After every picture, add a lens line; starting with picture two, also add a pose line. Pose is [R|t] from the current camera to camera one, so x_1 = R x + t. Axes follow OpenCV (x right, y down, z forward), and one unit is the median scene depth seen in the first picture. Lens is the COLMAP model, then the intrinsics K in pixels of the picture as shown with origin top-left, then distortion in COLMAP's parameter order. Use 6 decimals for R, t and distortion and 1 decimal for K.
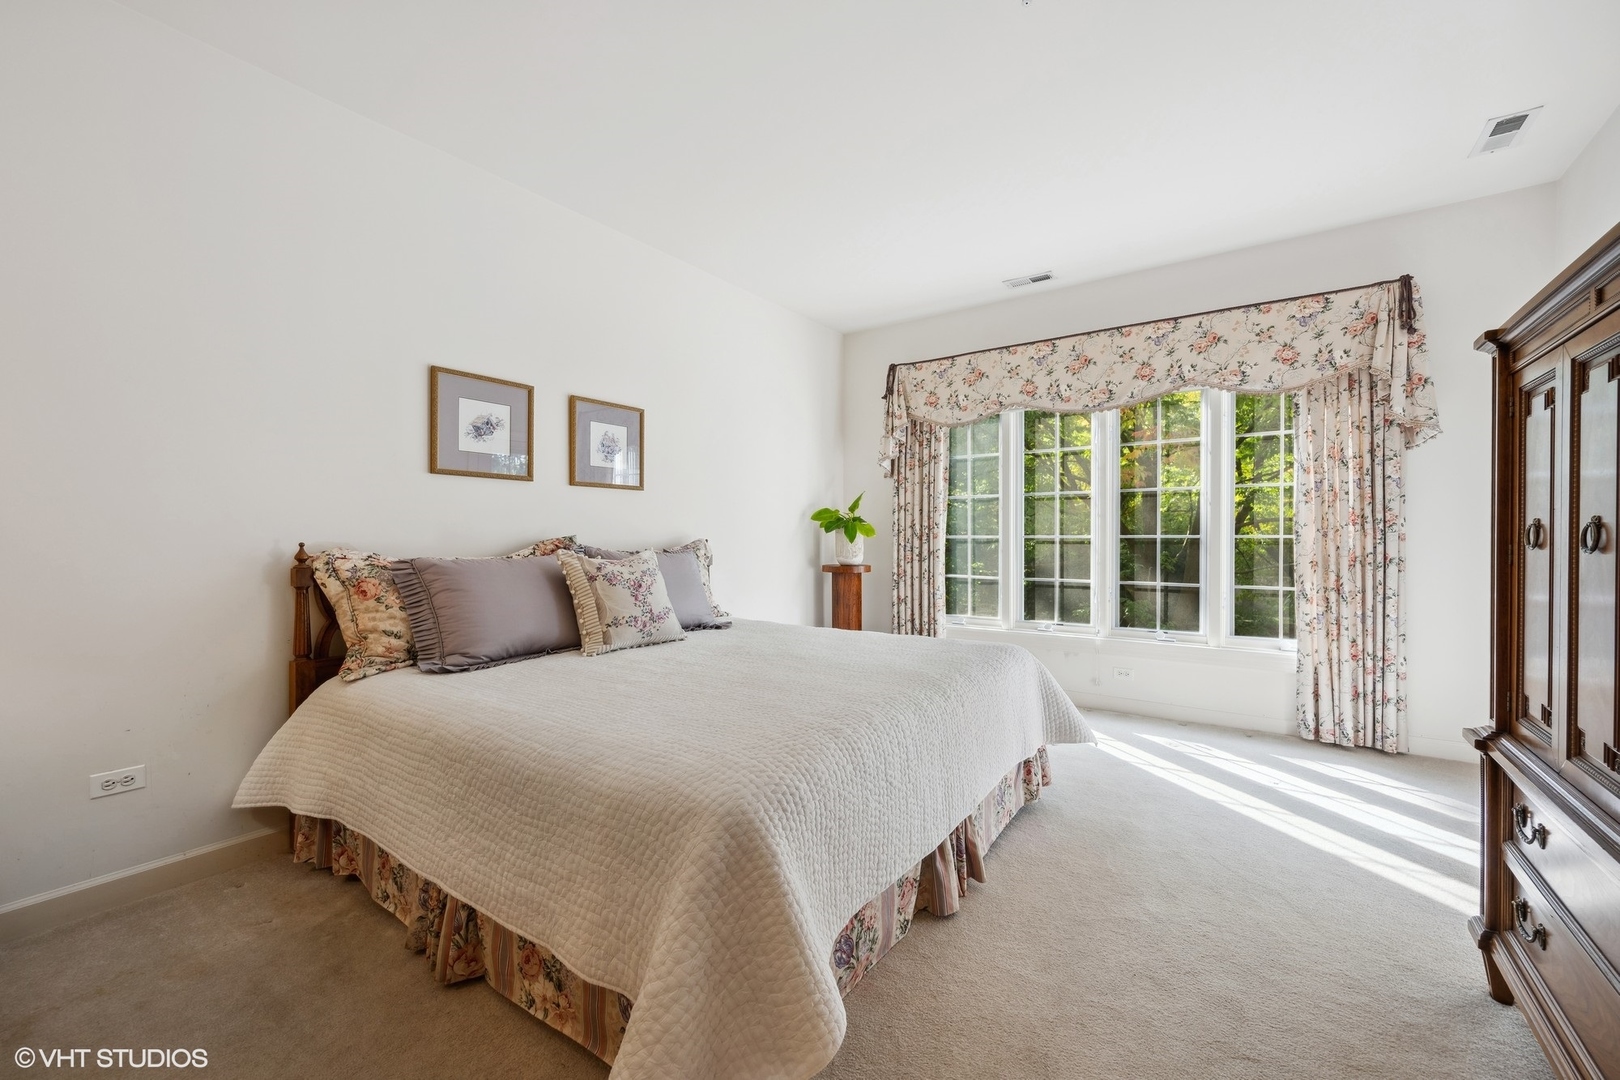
lens RADIAL K [[651.3, 0, 814.2], [0, 651.3, 536.5], [0, 0, 1]] dist [-0.000450, -0.000095]
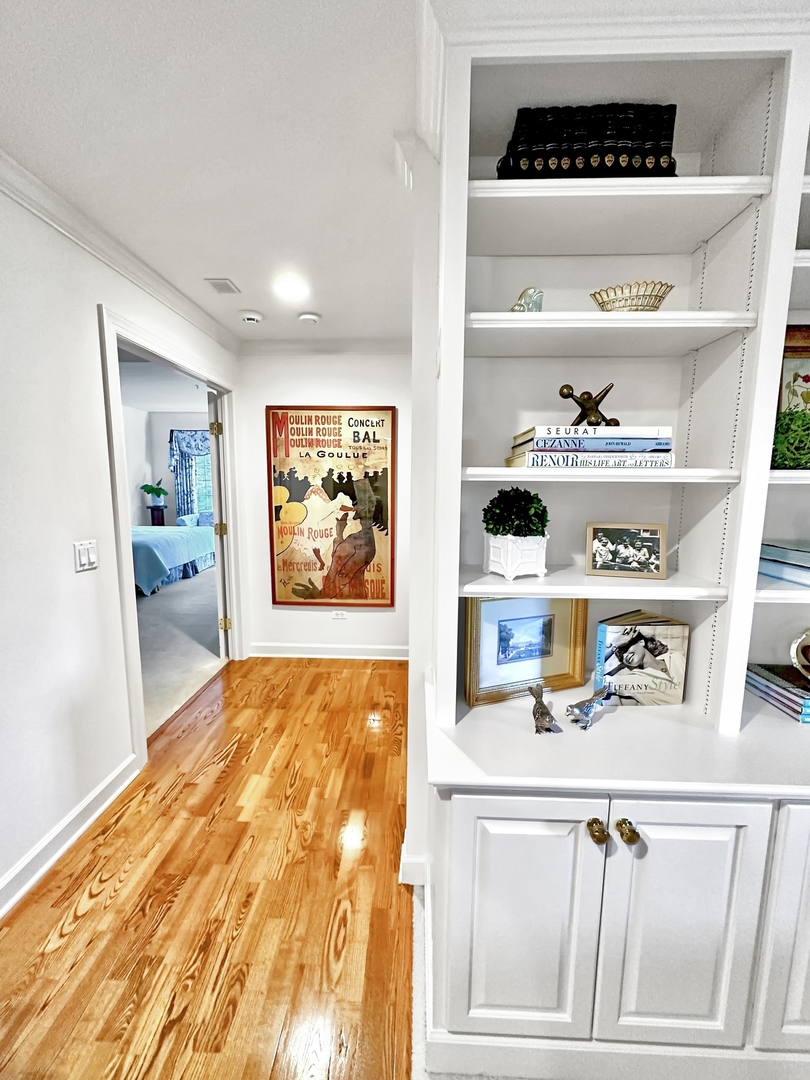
lens RADIAL K [[434.7, 0, 404.6], [0, 434.7, 535.3], [0, 0, 1]] dist [0.000810, 0.000026]
pose [[0.831391, -0.063150, 0.552089, -0.097008], [-0.005285, 0.992578, 0.121492, -0.058728], [-0.555663, -0.103925, 0.824886, -1.040800]]
